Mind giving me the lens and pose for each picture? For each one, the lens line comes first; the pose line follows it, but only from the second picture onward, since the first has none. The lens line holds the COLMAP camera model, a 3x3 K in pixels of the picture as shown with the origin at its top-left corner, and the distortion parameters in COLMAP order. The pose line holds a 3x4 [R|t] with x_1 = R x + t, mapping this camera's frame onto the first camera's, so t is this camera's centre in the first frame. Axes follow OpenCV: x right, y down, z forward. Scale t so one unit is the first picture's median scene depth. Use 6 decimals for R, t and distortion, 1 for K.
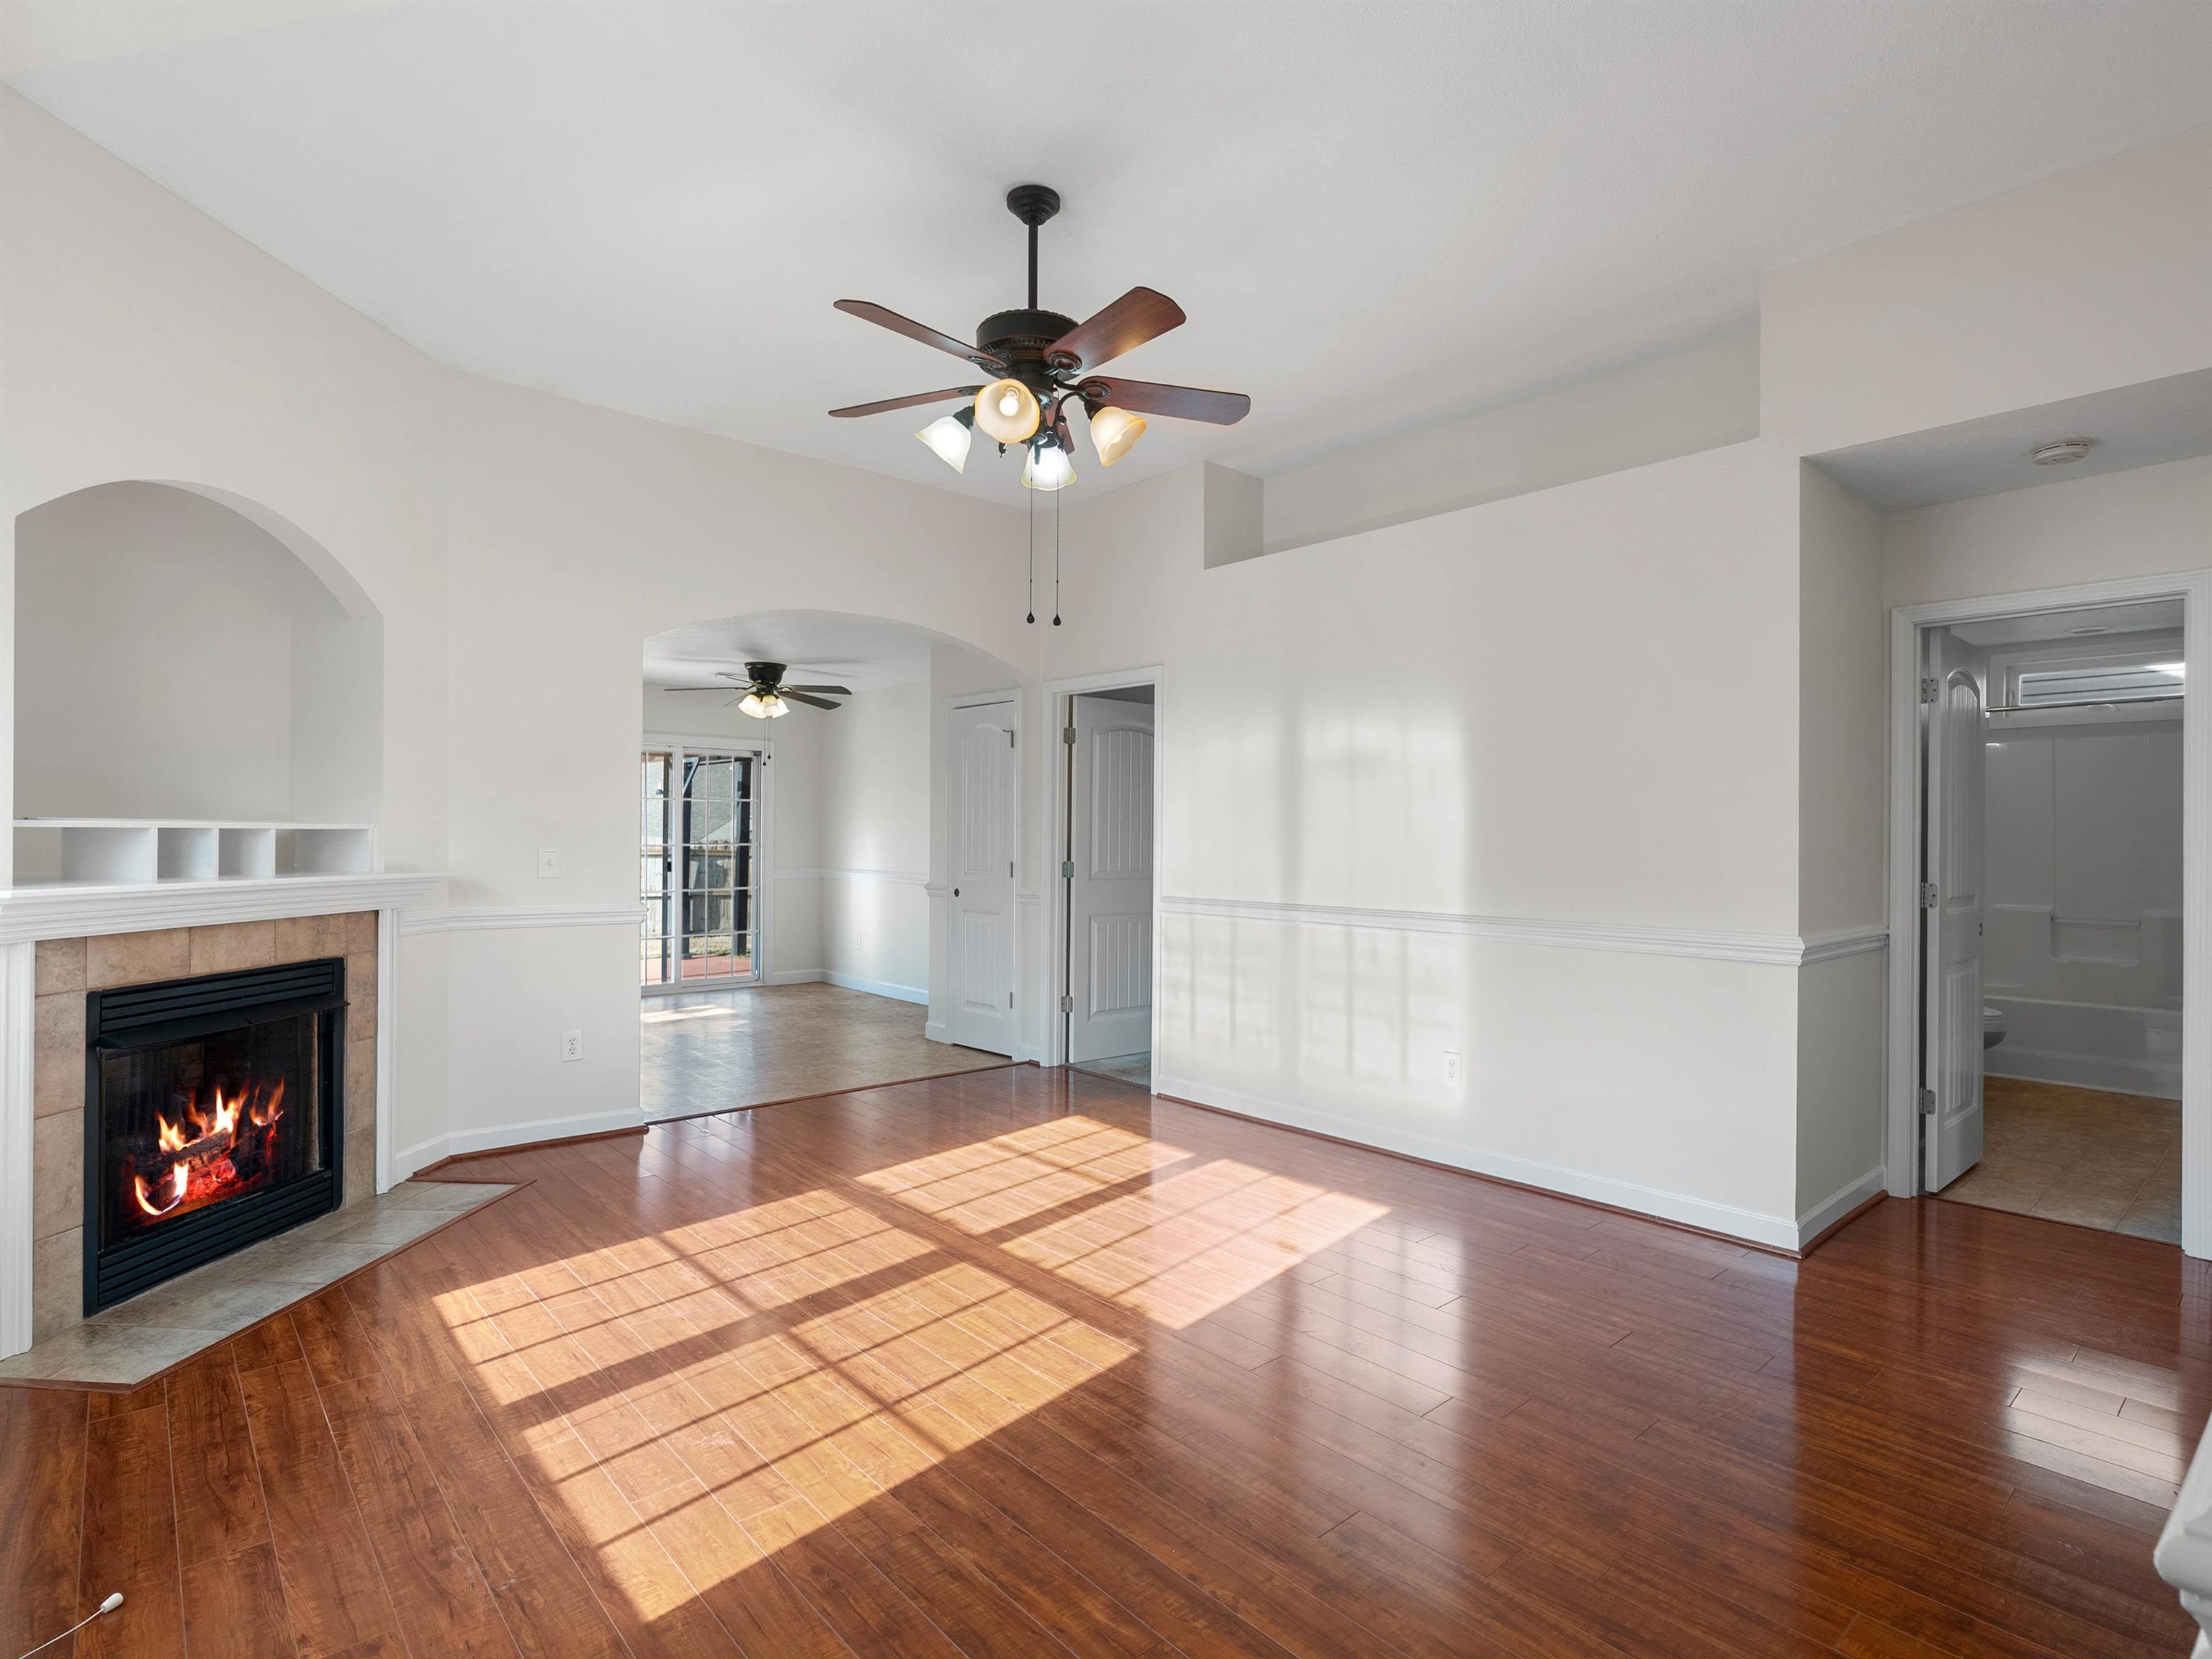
lens RADIAL K [[1132.3, 0, 1102.1], [0, 1132.3, 818.1], [0, 0, 1]] dist [-0.012922, 0.006747]
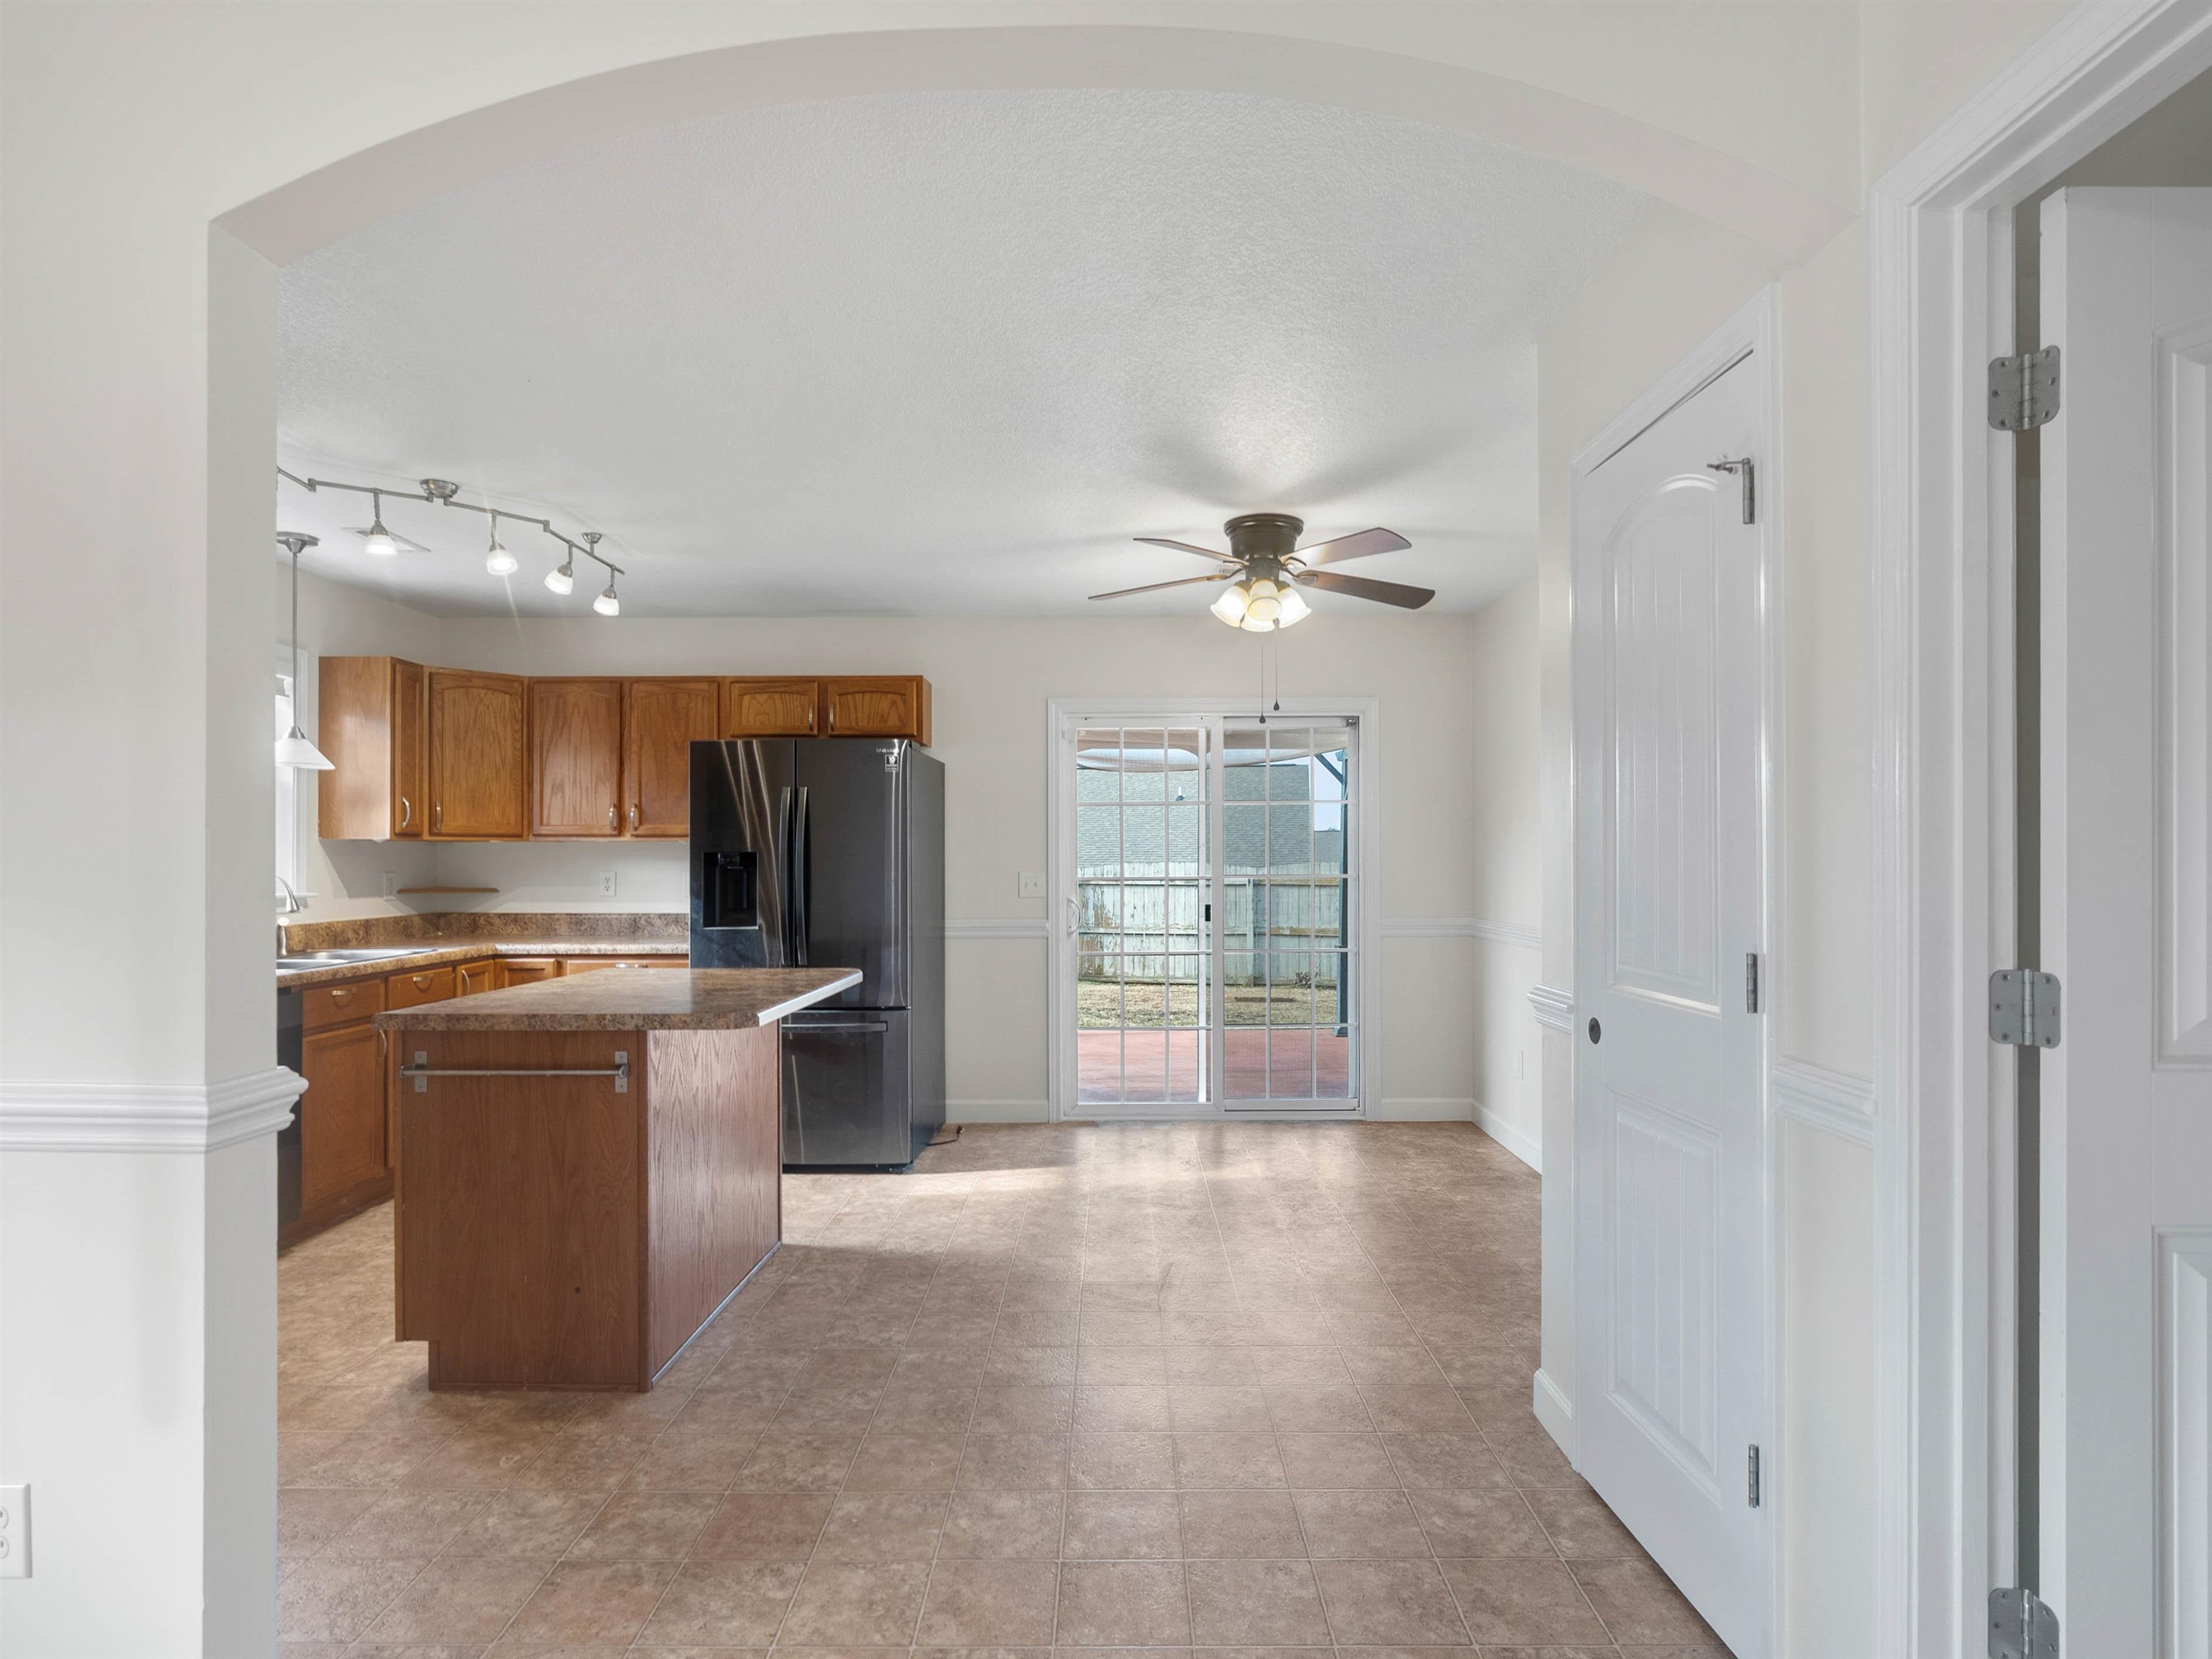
lens RADIAL K [[1138.1, 0, 1117.8], [0, 1138.1, 857.0], [0, 0, 1]] dist [-0.003416, 0.000482]
pose [[0.756898, -0.010466, -0.653449, -0.032668], [0.017683, 0.999834, 0.004468, 0.022027], [0.653294, -0.014937, 0.756957, 1.254414]]
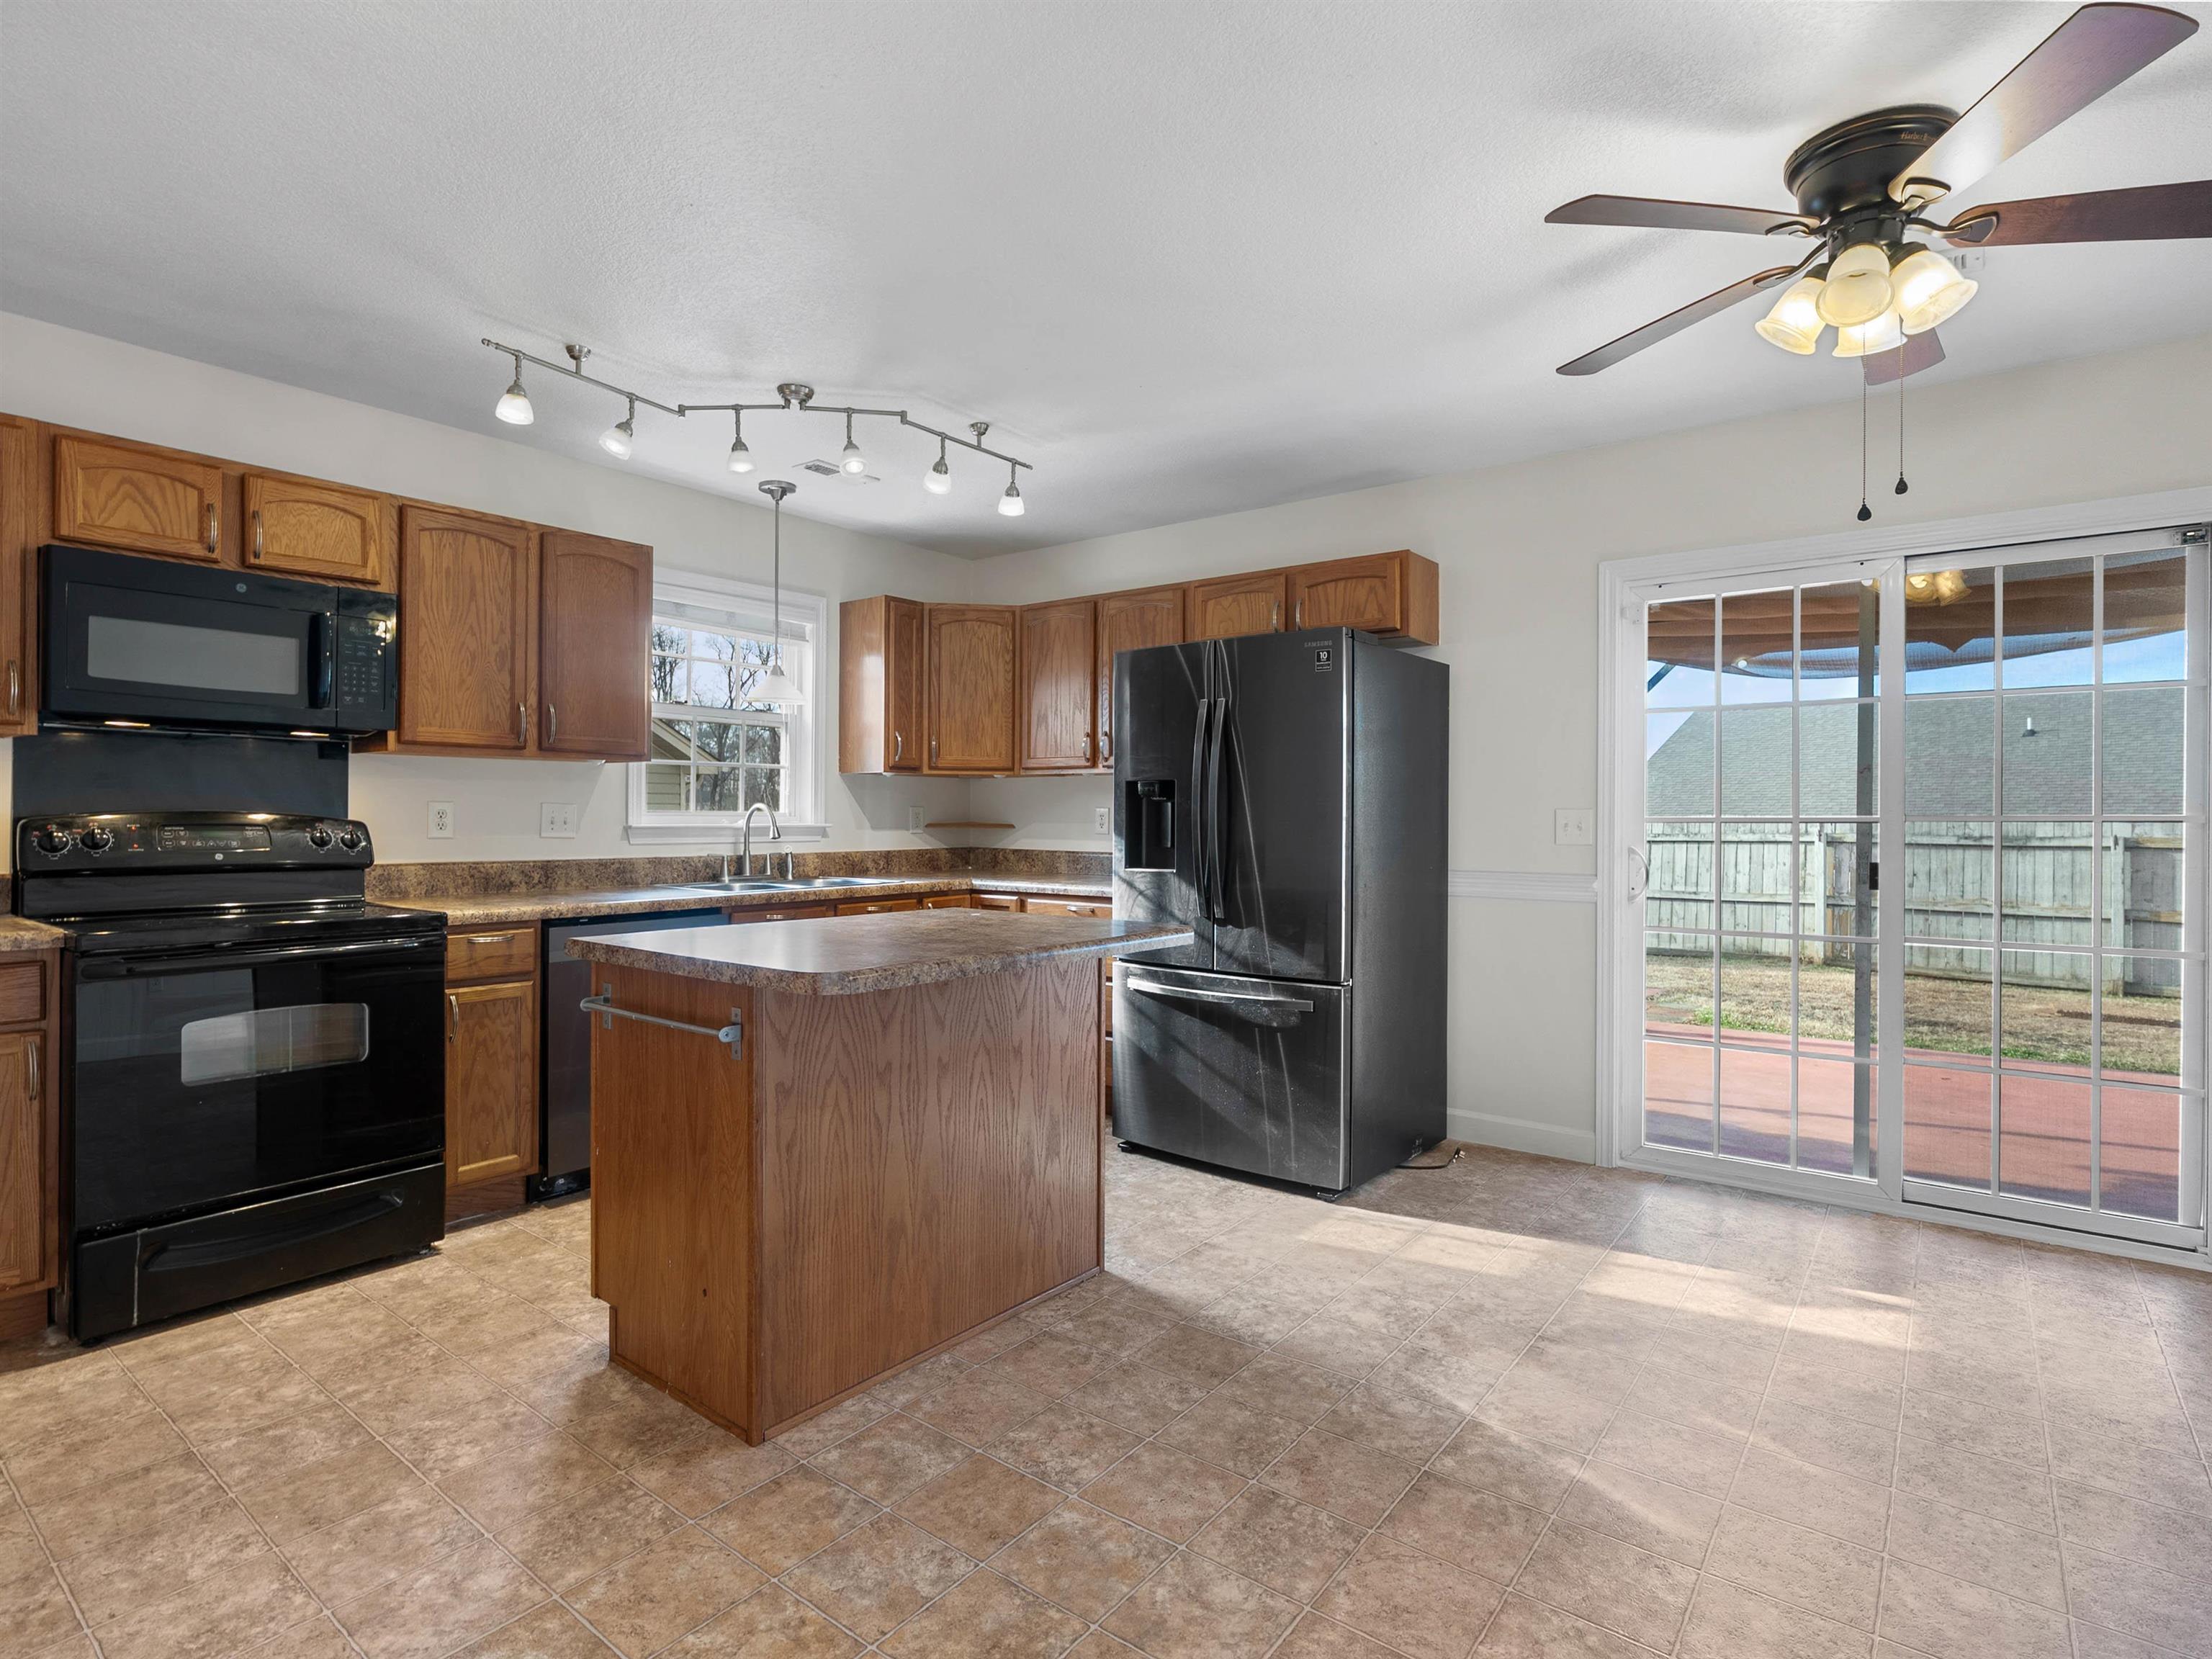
lens RADIAL K [[1132.3, 0, 1102.1], [0, 1132.3, 818.1], [0, 0, 1]] dist [-0.012922, 0.006747]
pose [[0.203608, -0.003409, -0.979047, -0.155680], [0.011840, 0.999929, -0.001020, 0.051671], [0.978981, -0.011384, 0.203634, 1.683606]]
